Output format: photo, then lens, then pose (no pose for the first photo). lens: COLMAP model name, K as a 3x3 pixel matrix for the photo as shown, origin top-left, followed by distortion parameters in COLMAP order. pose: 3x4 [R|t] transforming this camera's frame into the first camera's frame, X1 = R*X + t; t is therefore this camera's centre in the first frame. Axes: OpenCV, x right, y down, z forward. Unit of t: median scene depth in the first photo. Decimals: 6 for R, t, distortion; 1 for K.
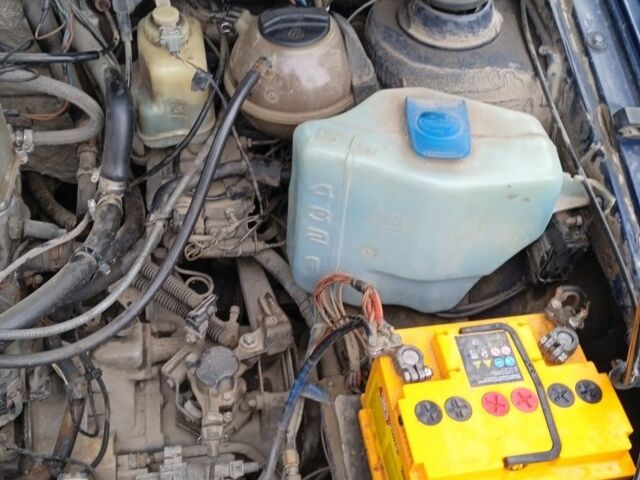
lens RADIAL K [[724.4, 0, 317.4], [0, 724.4, 239.7], [0, 0, 1]] dist [0.128581, -0.216162]
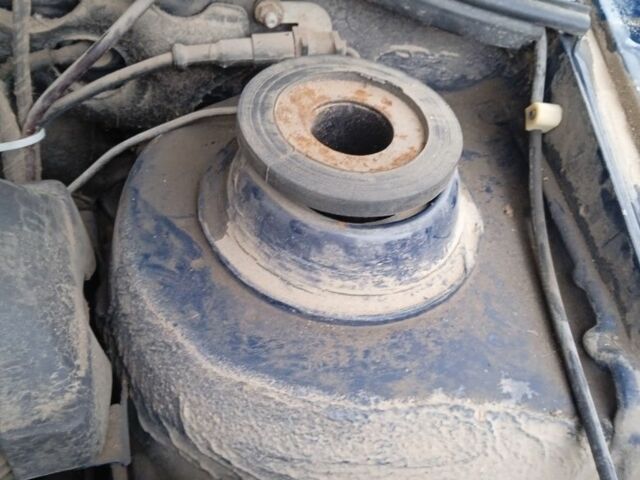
lens RADIAL K [[724.4, 0, 317.4], [0, 724.4, 239.7], [0, 0, 1]] dist [0.128581, -0.216162]
pose [[0.994226, 0.069291, 0.081940, 0.146051], [-0.065286, 0.996584, -0.050584, -0.278407], [-0.085165, 0.044943, 0.995353, 0.668058]]
